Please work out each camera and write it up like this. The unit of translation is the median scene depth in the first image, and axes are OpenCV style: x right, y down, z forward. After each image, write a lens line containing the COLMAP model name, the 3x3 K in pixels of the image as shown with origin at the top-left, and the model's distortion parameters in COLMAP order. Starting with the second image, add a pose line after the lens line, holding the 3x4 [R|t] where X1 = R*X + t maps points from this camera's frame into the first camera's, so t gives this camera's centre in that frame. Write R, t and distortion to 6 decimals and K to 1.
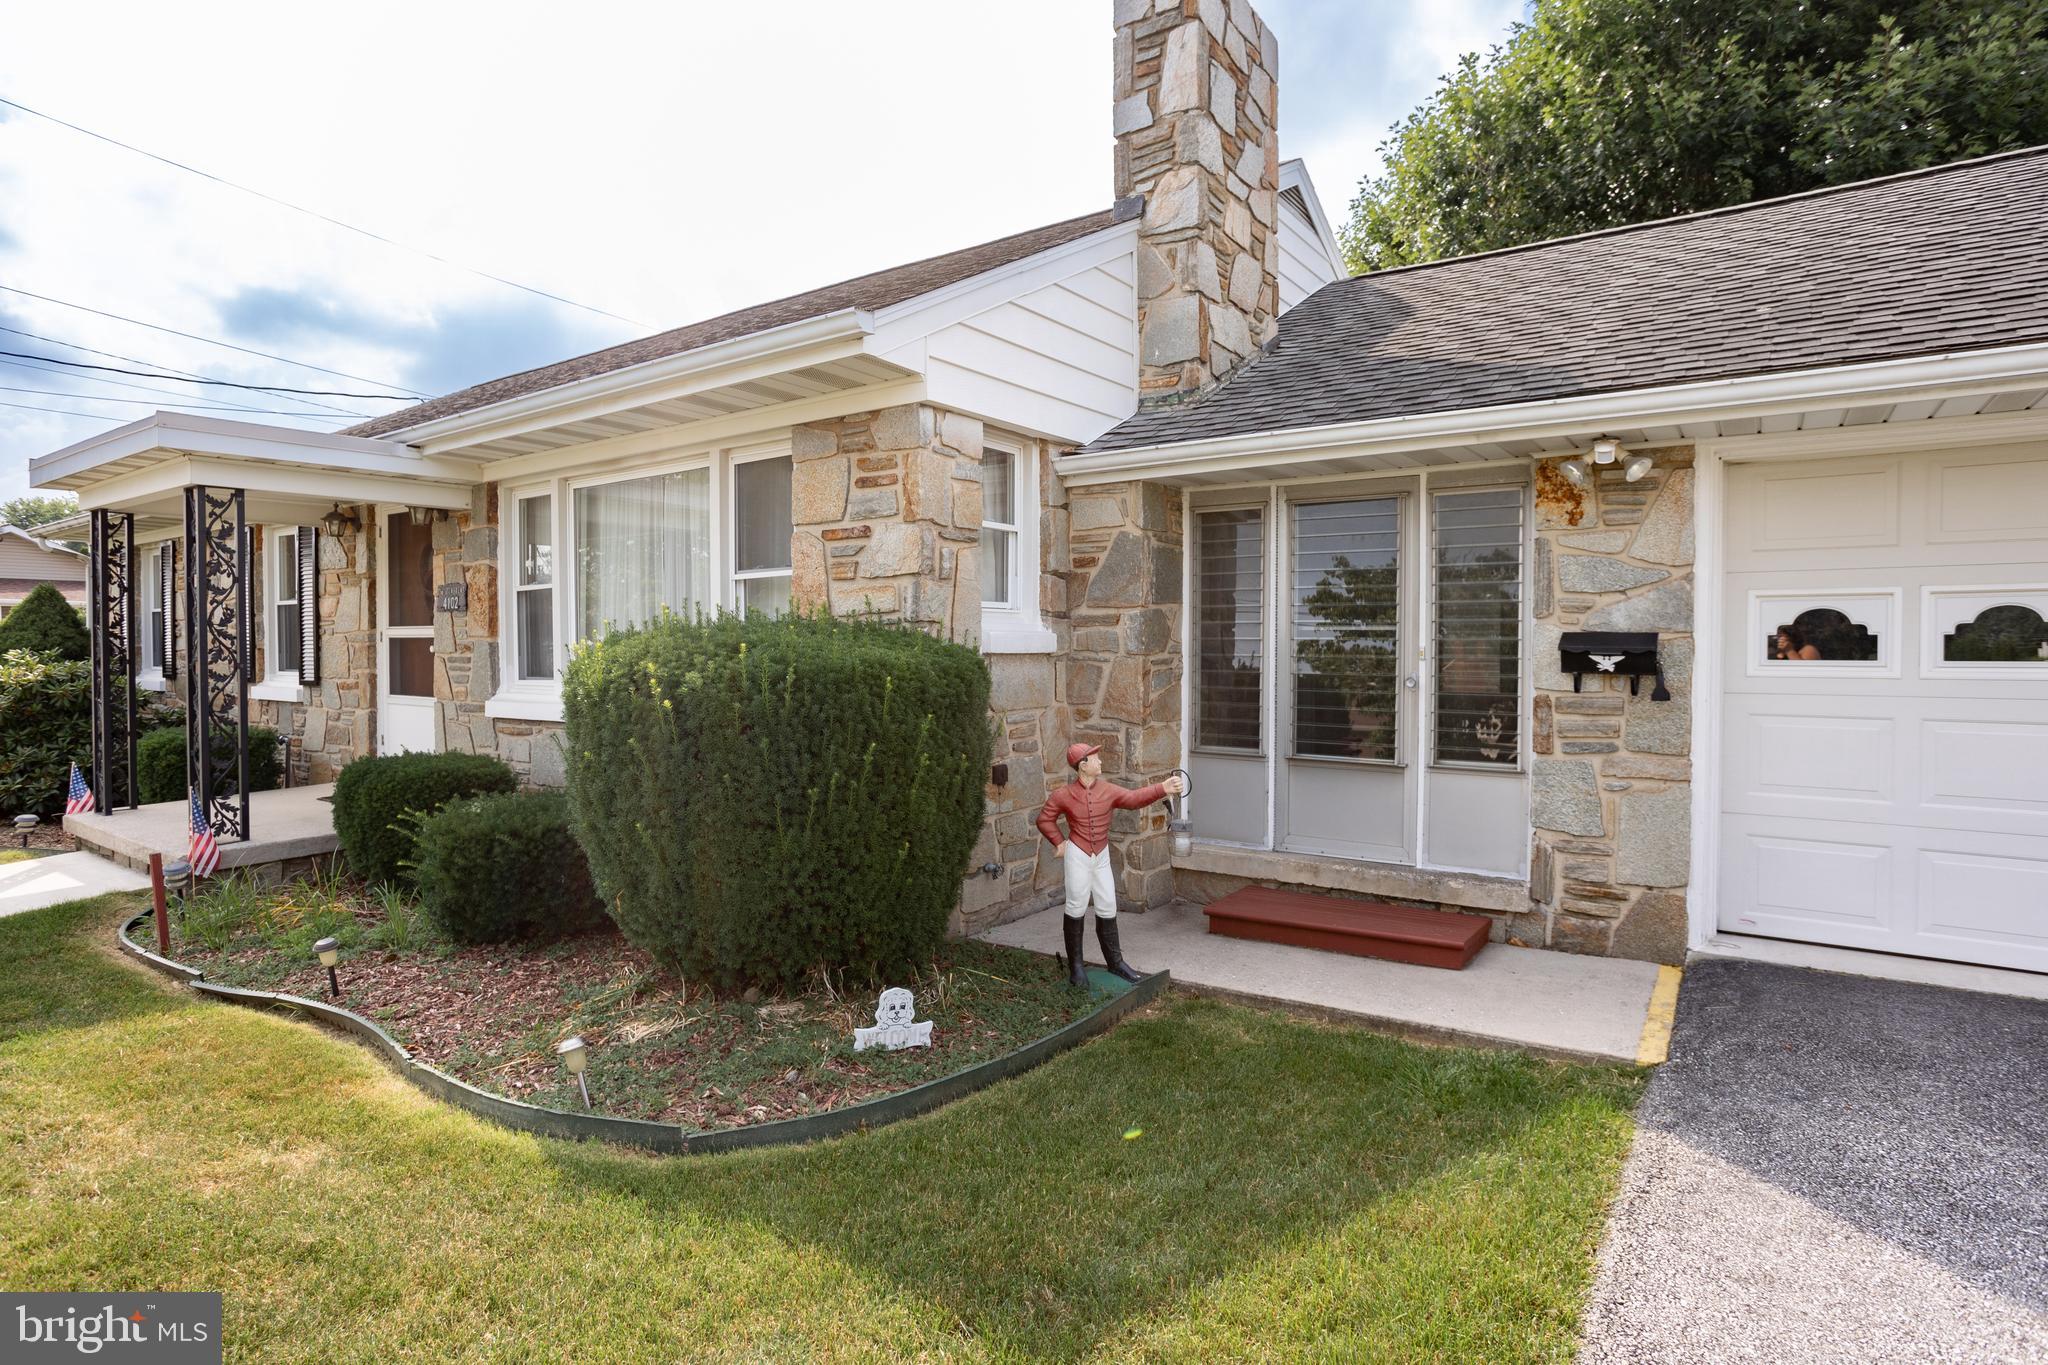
lens RADIAL K [[1013.4, 0, 1021.2], [0, 1013.4, 655.6], [0, 0, 1]] dist [-0.032841, 0.005615]
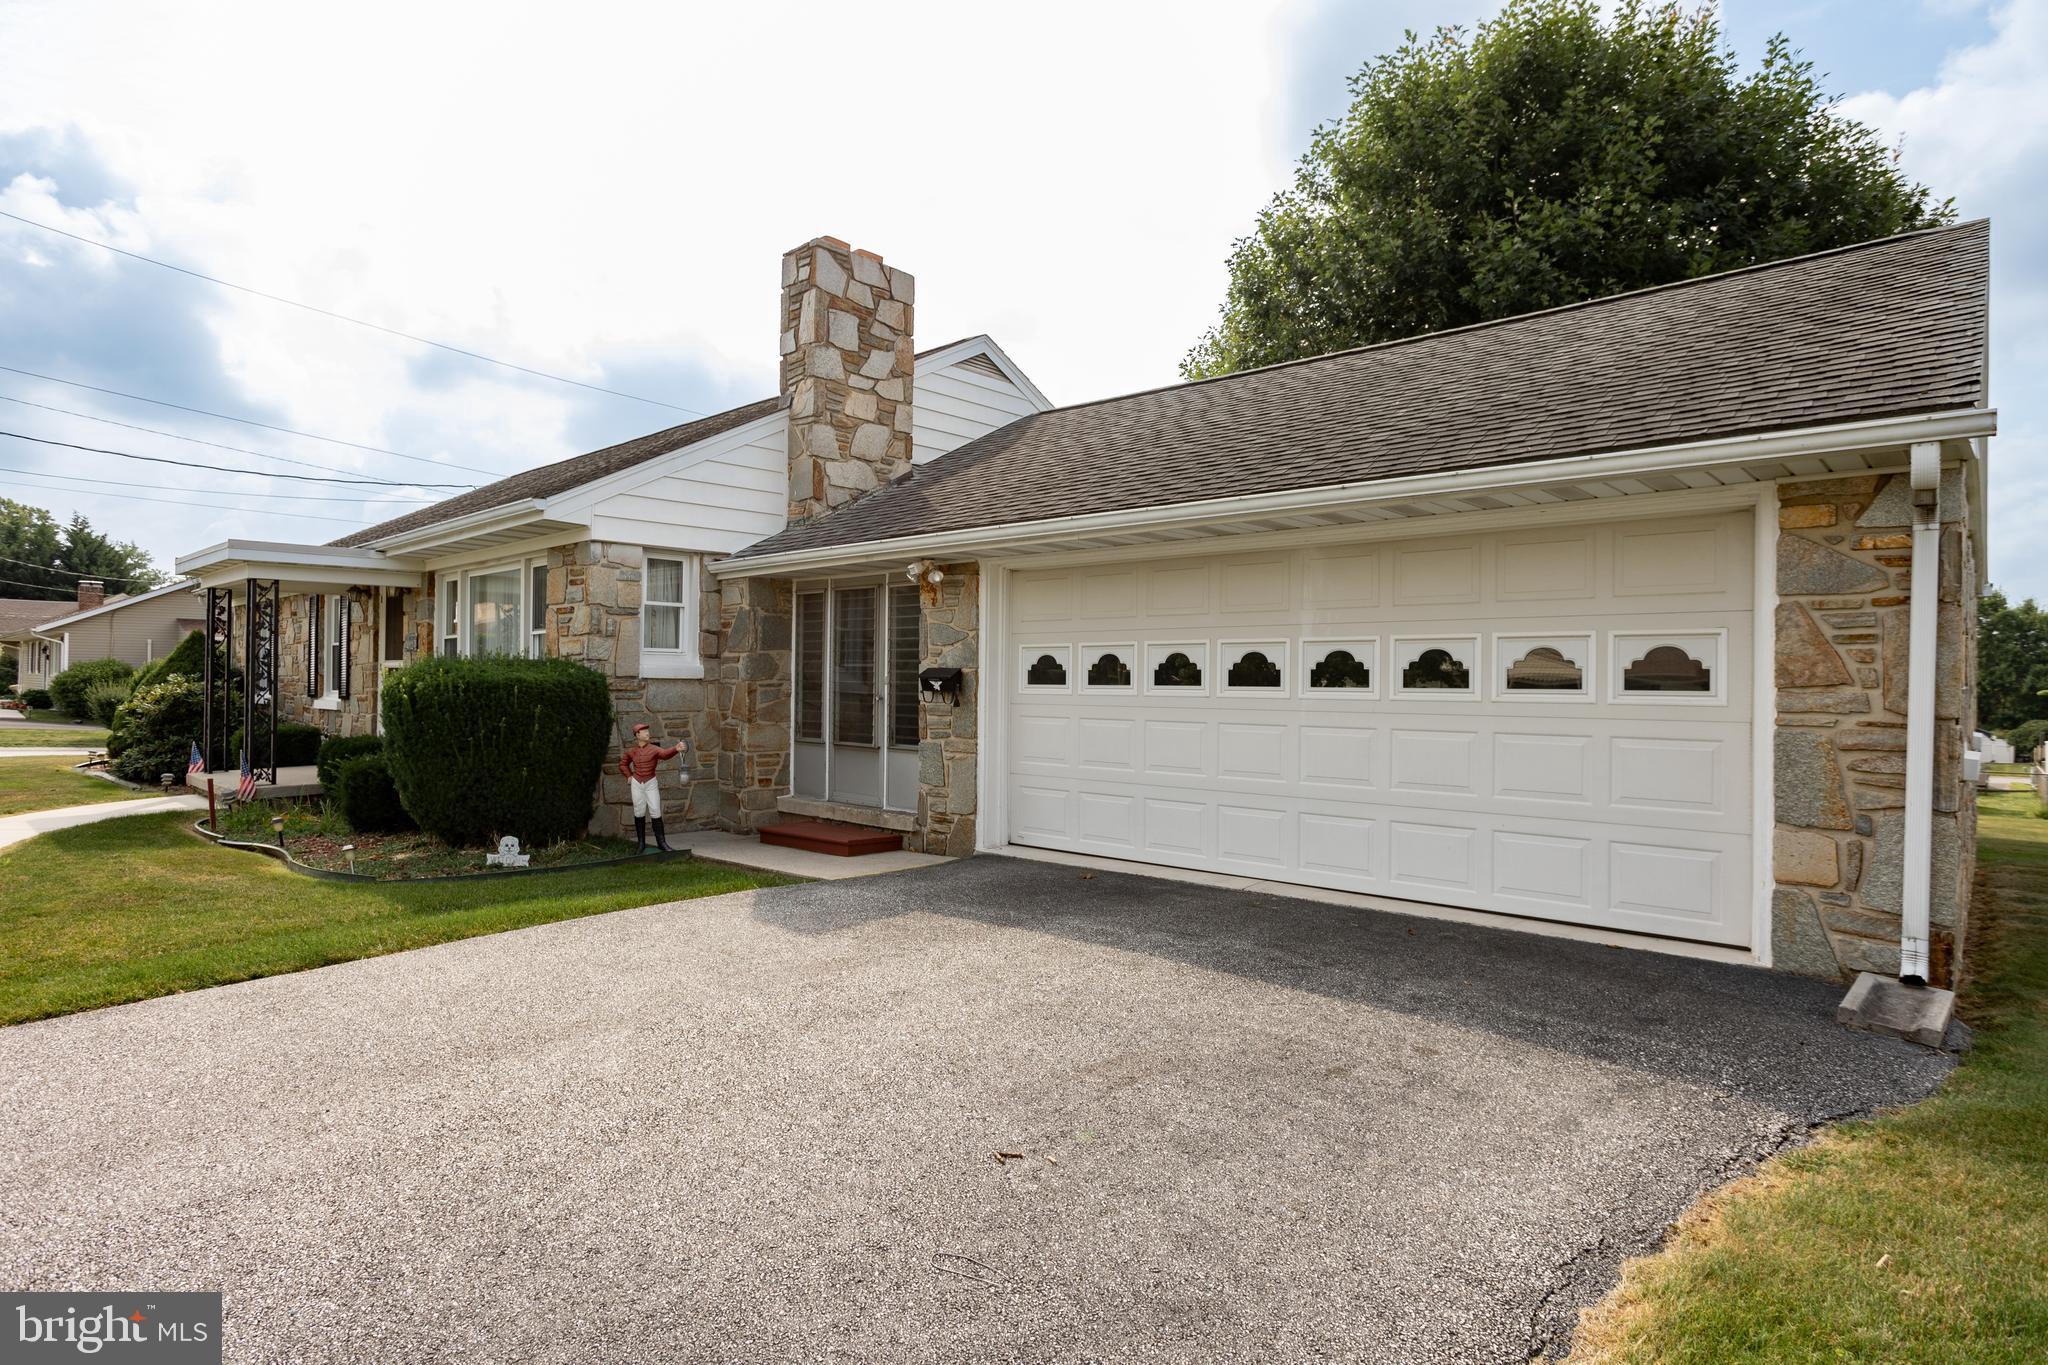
lens RADIAL K [[1013.4, 0, 1016.9], [0, 1013.4, 674.9], [0, 0, 1]] dist [-0.032841, 0.005615]
pose [[0.992981, 0.008414, -0.117971, 0.712902], [-0.010646, 0.999776, -0.018300, 0.015255], [0.117791, 0.019428, 0.992848, -0.576270]]
